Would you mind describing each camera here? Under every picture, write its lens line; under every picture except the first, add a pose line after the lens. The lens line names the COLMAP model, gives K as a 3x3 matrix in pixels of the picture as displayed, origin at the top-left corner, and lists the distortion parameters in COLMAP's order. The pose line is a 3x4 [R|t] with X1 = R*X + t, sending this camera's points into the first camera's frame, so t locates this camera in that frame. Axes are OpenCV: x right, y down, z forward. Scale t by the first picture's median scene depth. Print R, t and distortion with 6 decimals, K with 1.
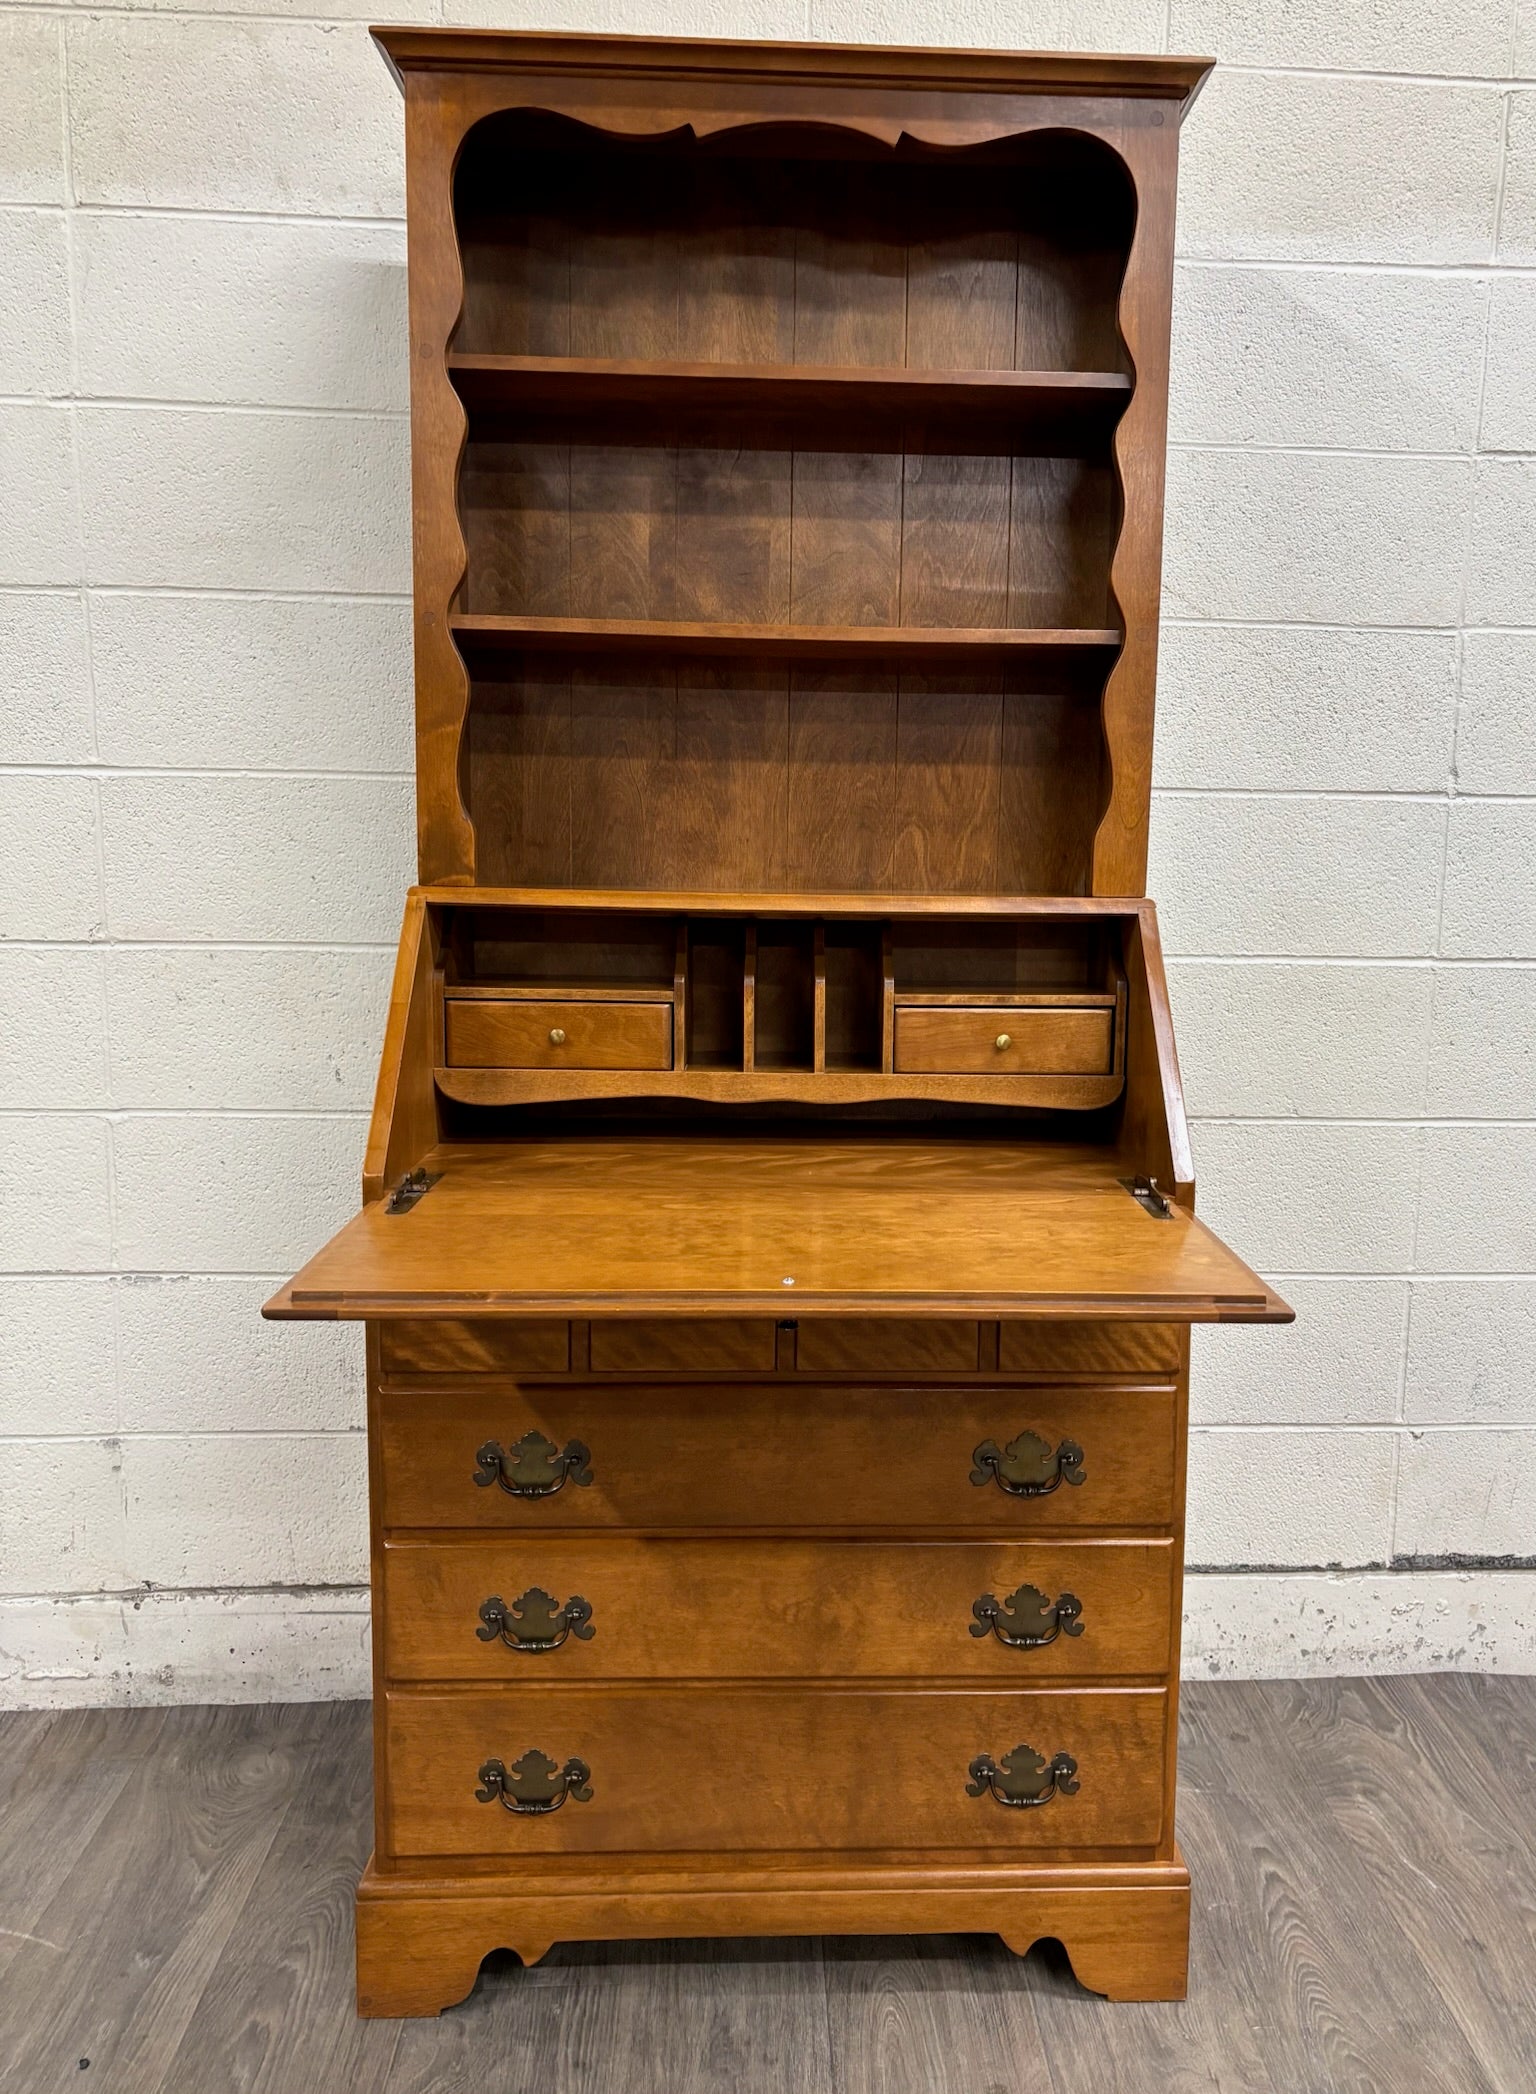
lens RADIAL K [[1737.1, 0, 862.7], [0, 1737.1, 1039.1], [0, 0, 1]] dist [0.057534, -0.065182]
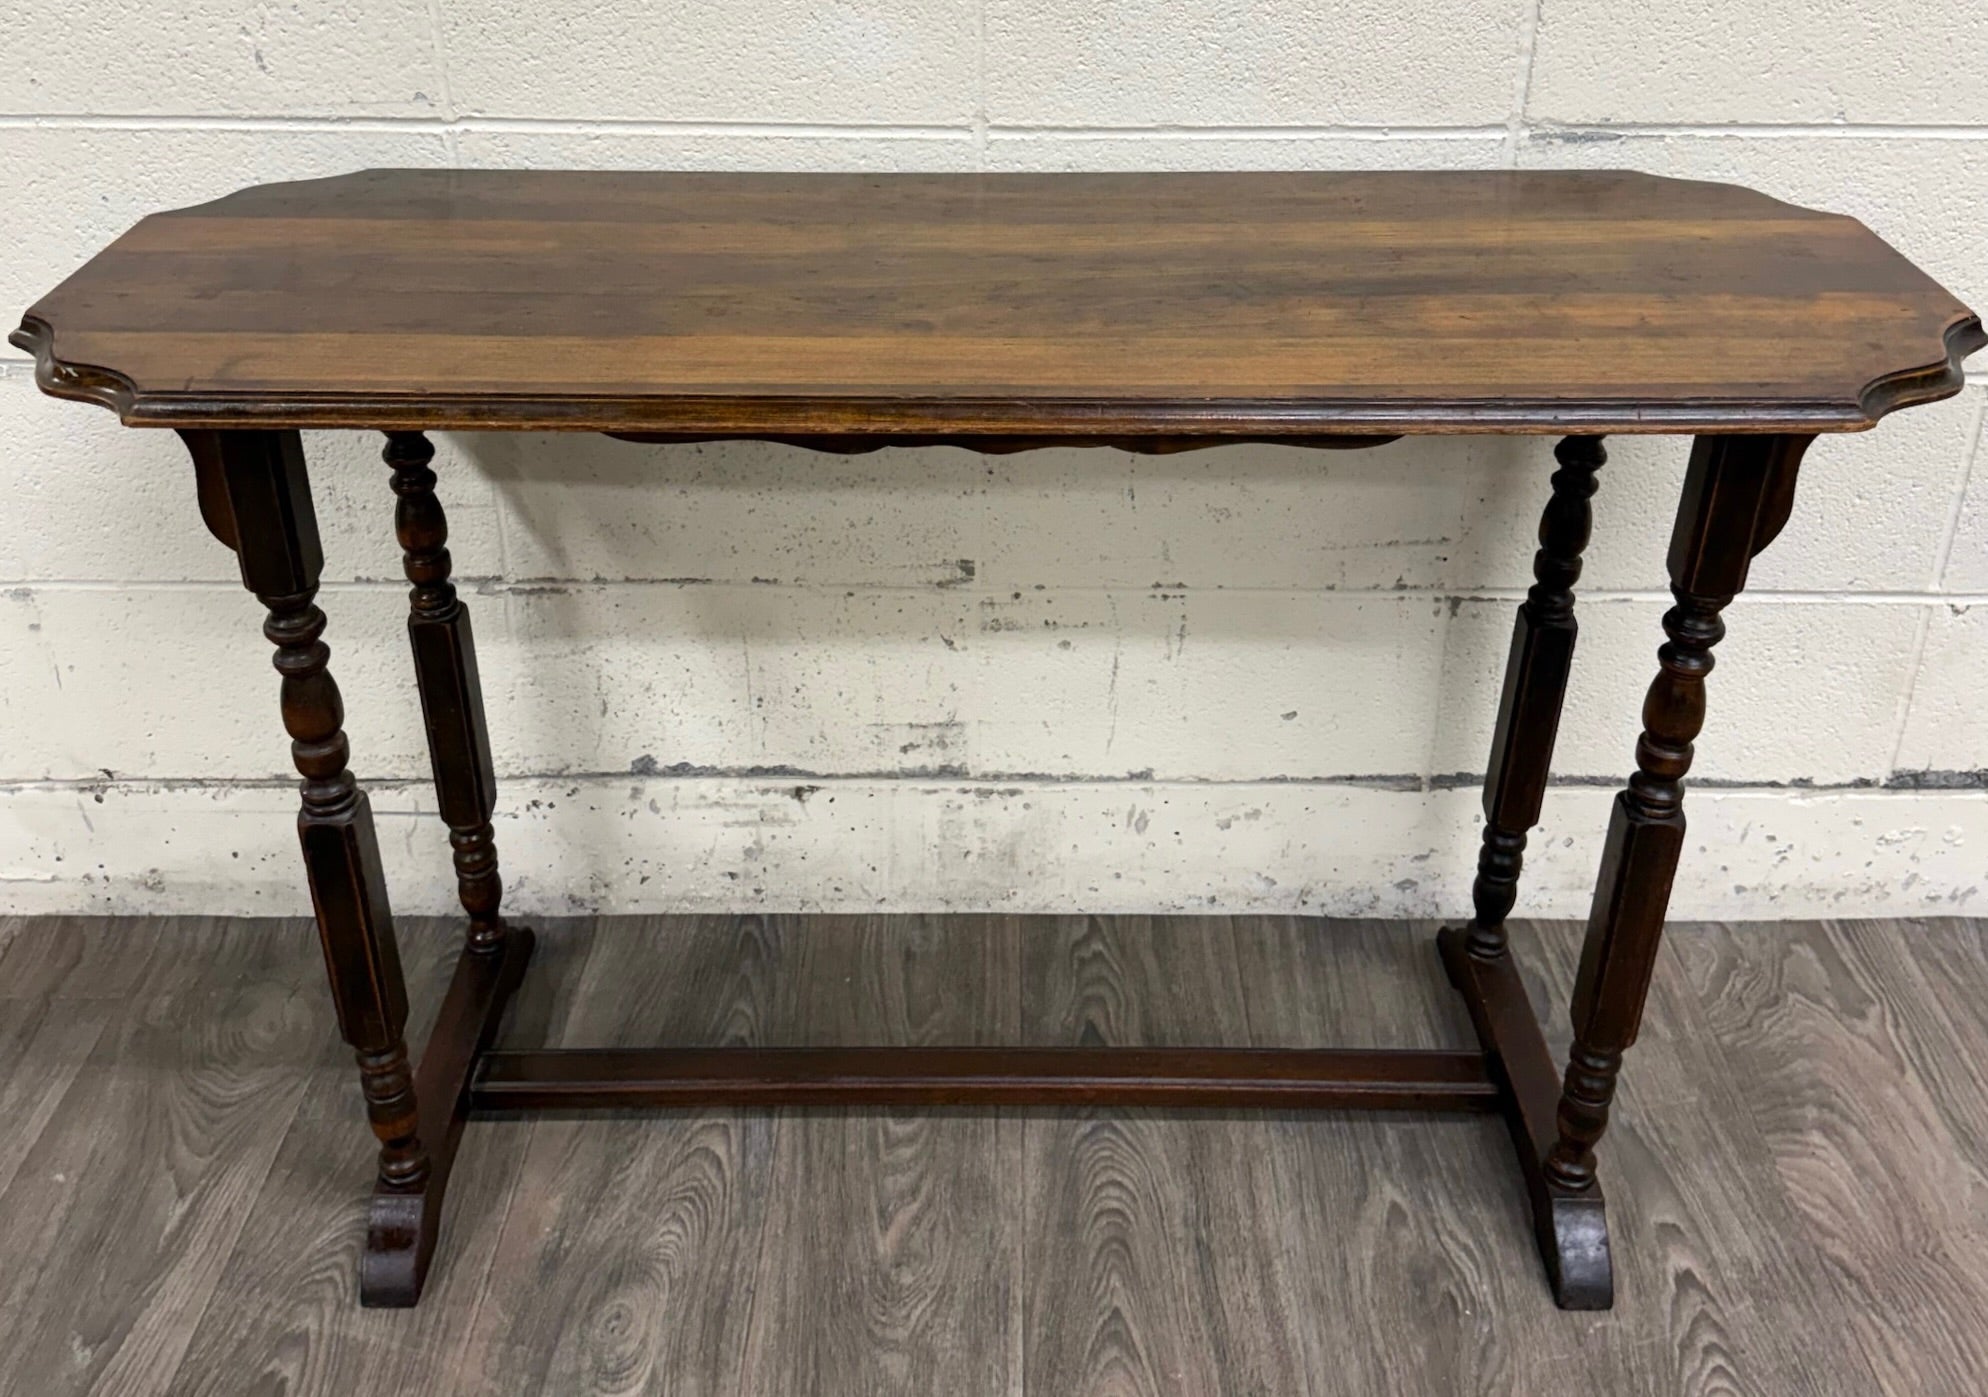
lens RADIAL K [[1936.2, 0, 982.2], [0, 1936.2, 508.3], [0, 0, 1]] dist [0.137304, -0.285662]
pose [[0.996367, 0.020643, -0.082624, 0.016394], [0.006796, 0.947810, 0.318763, -0.052239], [0.084893, -0.318166, 0.944226, 0.335450]]
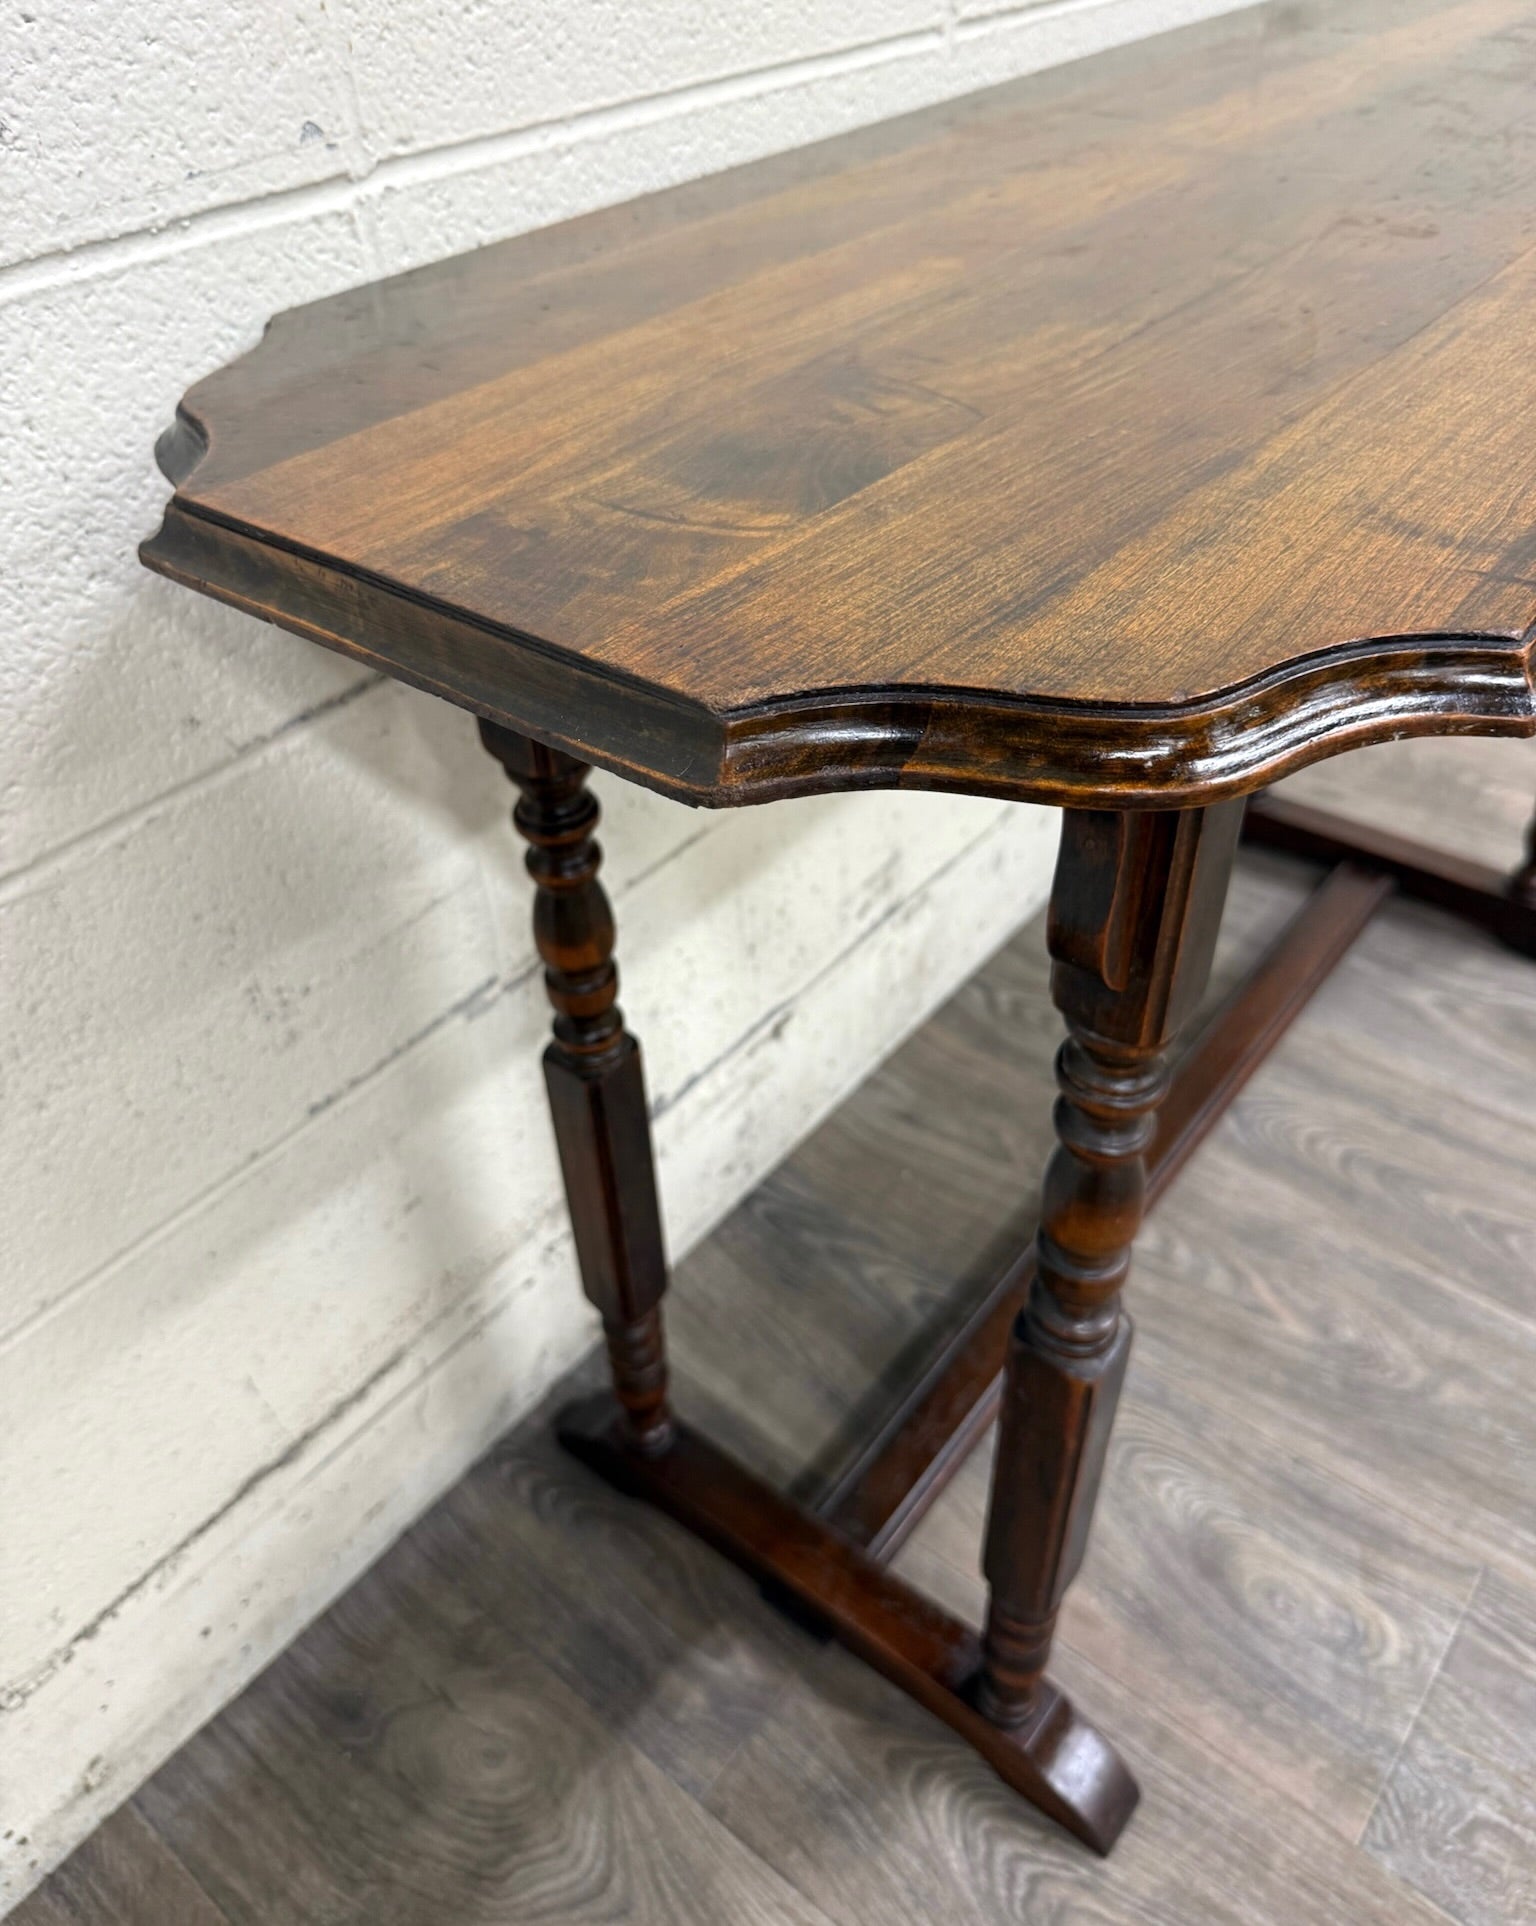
lens RADIAL K [[1512.8, 0, 777.1], [0, 1512.8, 913.2], [0, 0, 1]] dist [-0.024921, 0.004943]
pose [[0.677891, -0.487771, 0.550039, -0.425915], [0.140005, 0.820150, 0.554754, 0.013155], [-0.721708, -0.299055, 0.624263, 0.799393]]
